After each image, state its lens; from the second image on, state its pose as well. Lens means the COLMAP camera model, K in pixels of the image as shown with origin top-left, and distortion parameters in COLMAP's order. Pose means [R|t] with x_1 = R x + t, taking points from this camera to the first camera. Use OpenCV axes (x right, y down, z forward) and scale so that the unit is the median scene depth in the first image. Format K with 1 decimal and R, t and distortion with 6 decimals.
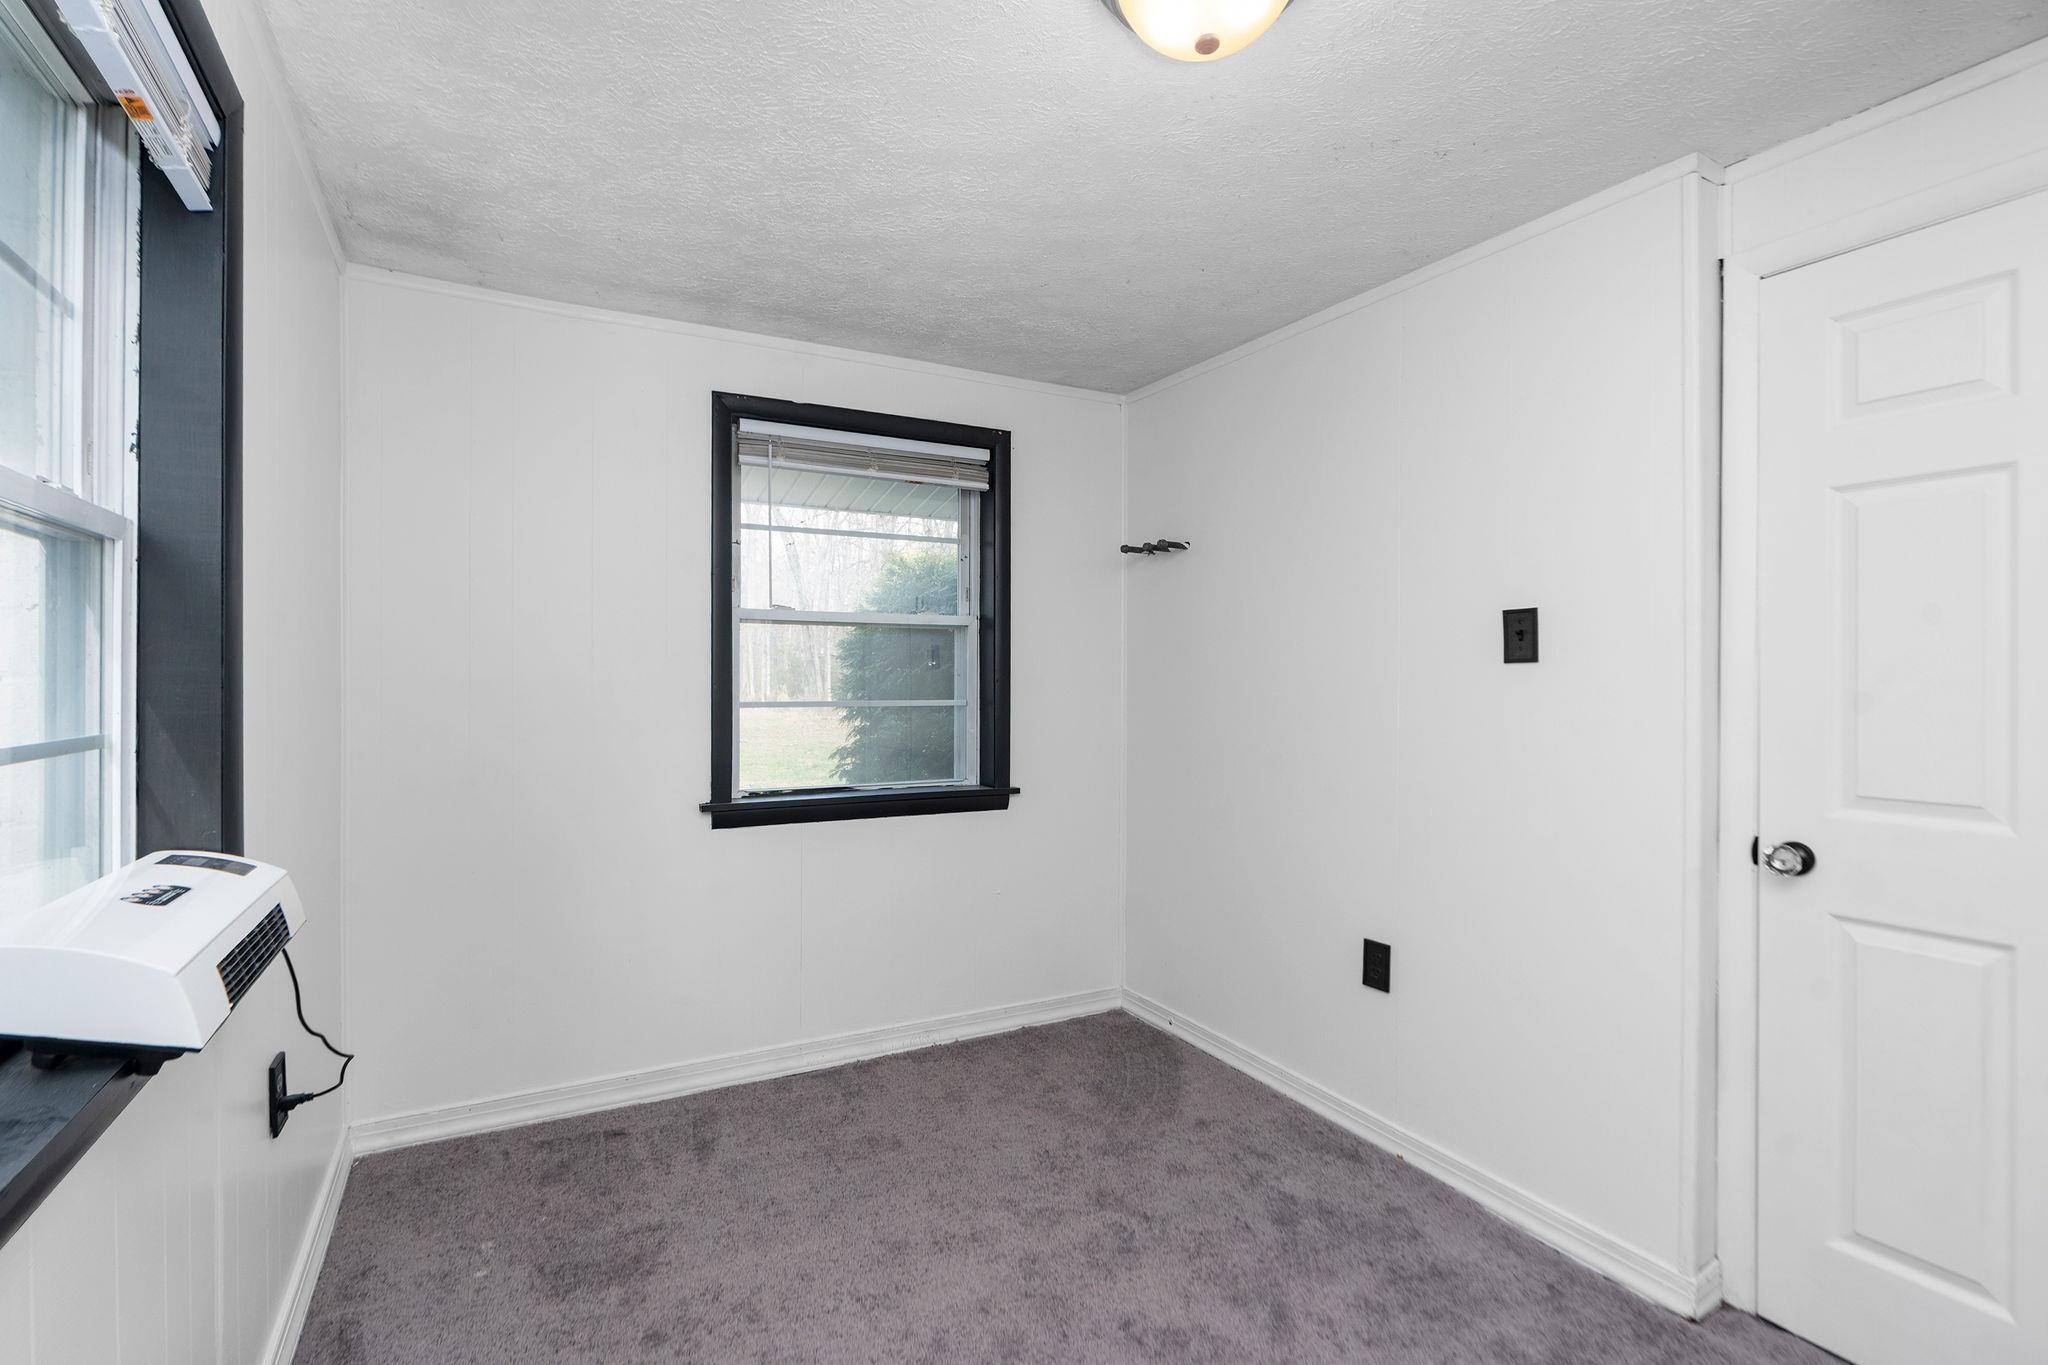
lens RADIAL K [[947.2, 0, 996.5], [0, 947.2, 686.3], [0, 0, 1]] dist [-0.000936, -0.000195]
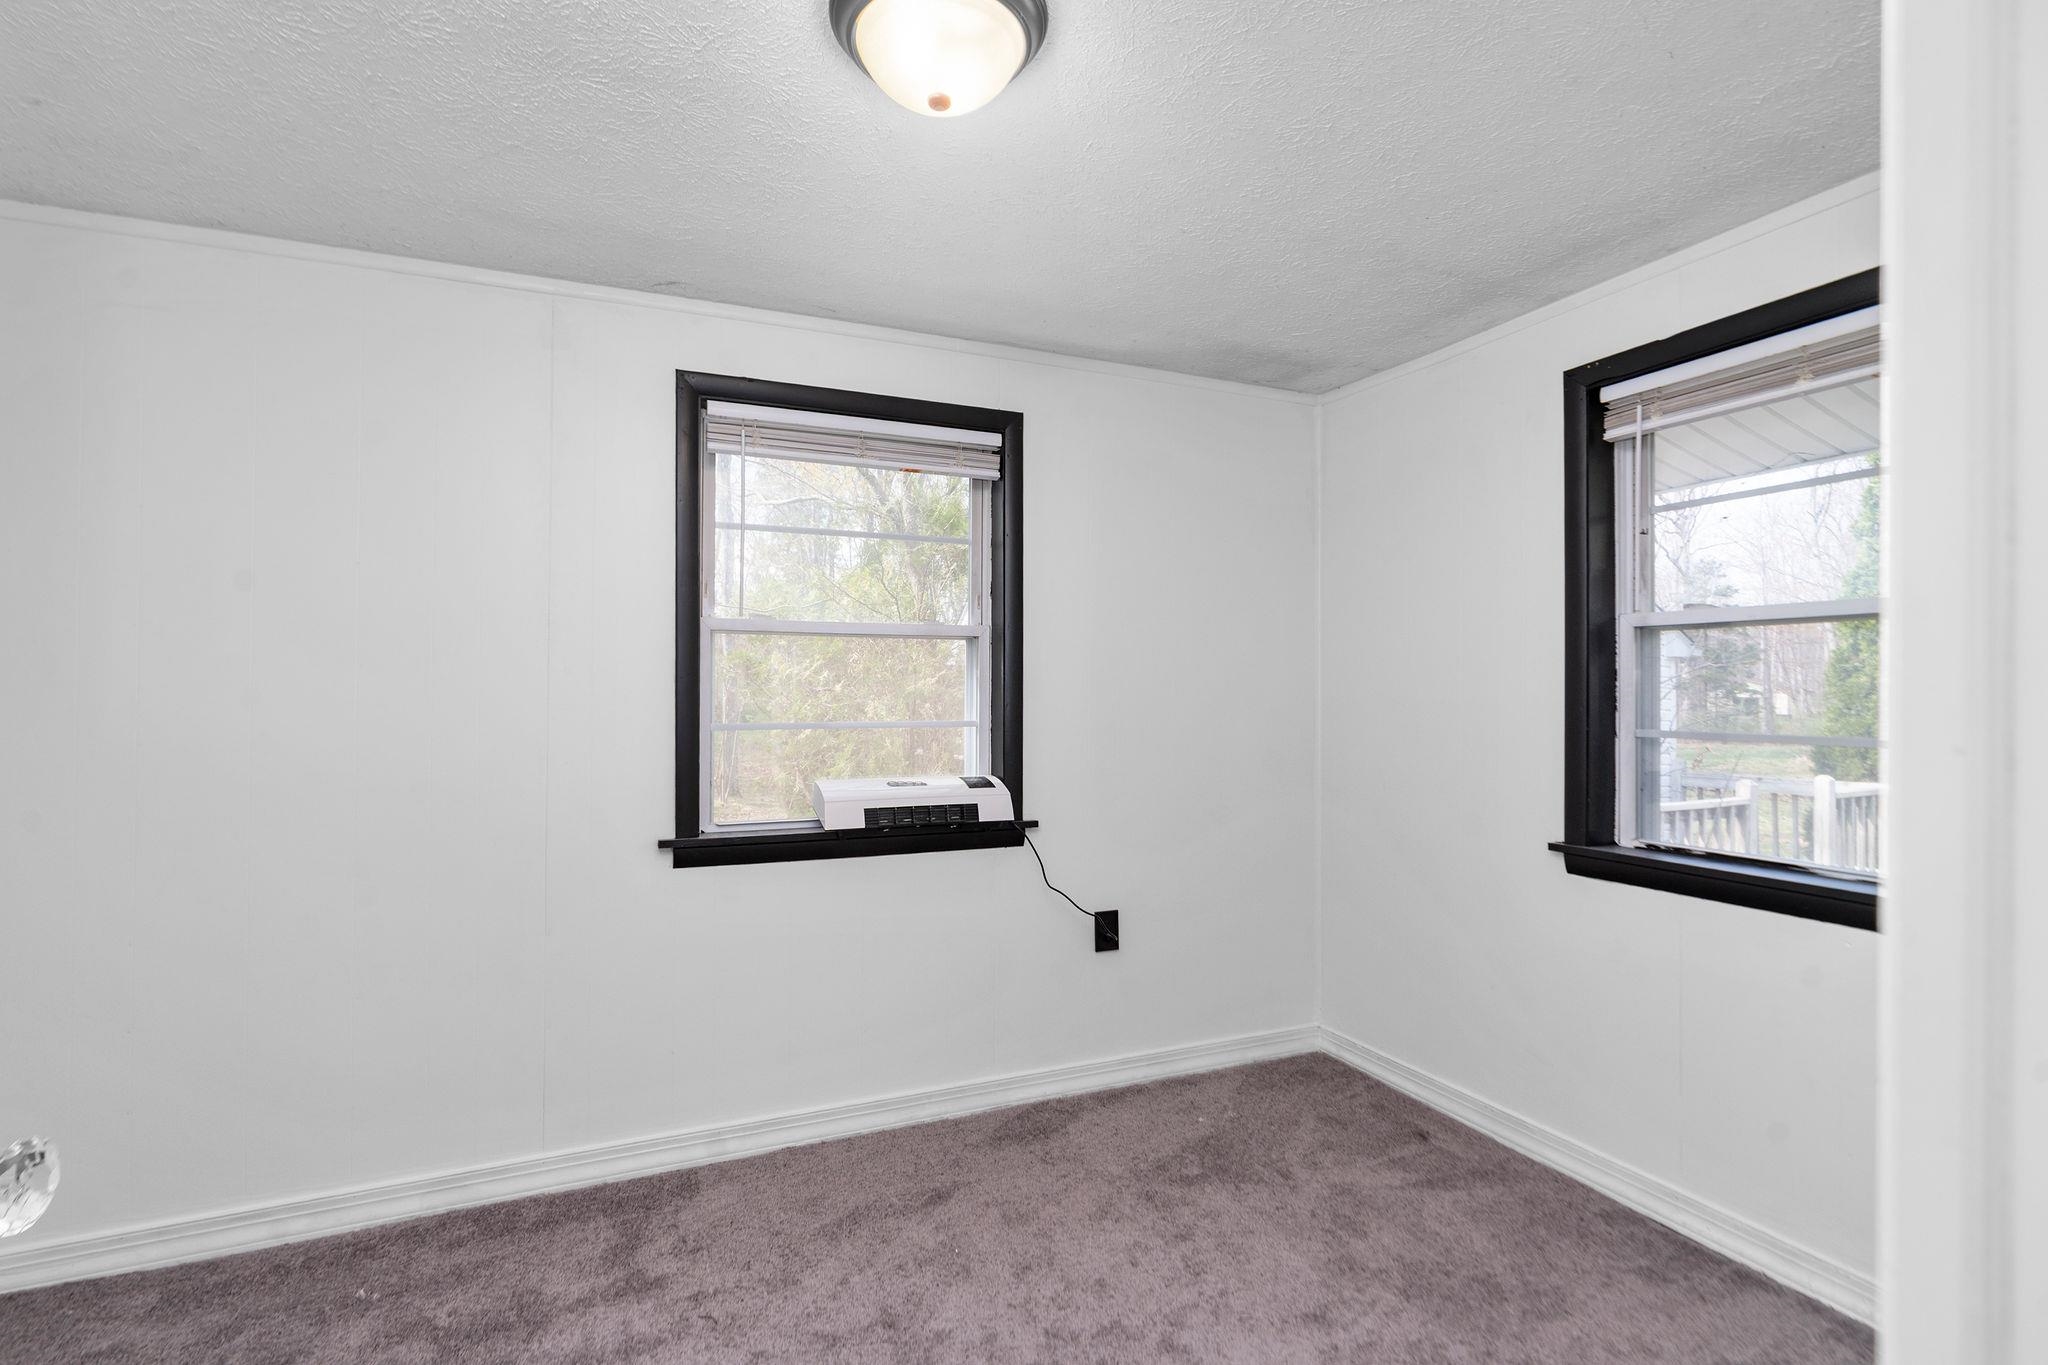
lens RADIAL K [[947.2, 0, 996.5], [0, 947.2, 686.3], [0, 0, 1]] dist [-0.000936, -0.000195]
pose [[-0.083813, -0.003960, -0.996474, 0.635451], [-0.005679, 0.999978, -0.003496, -0.016129], [0.996465, 0.005366, -0.083833, 0.572655]]
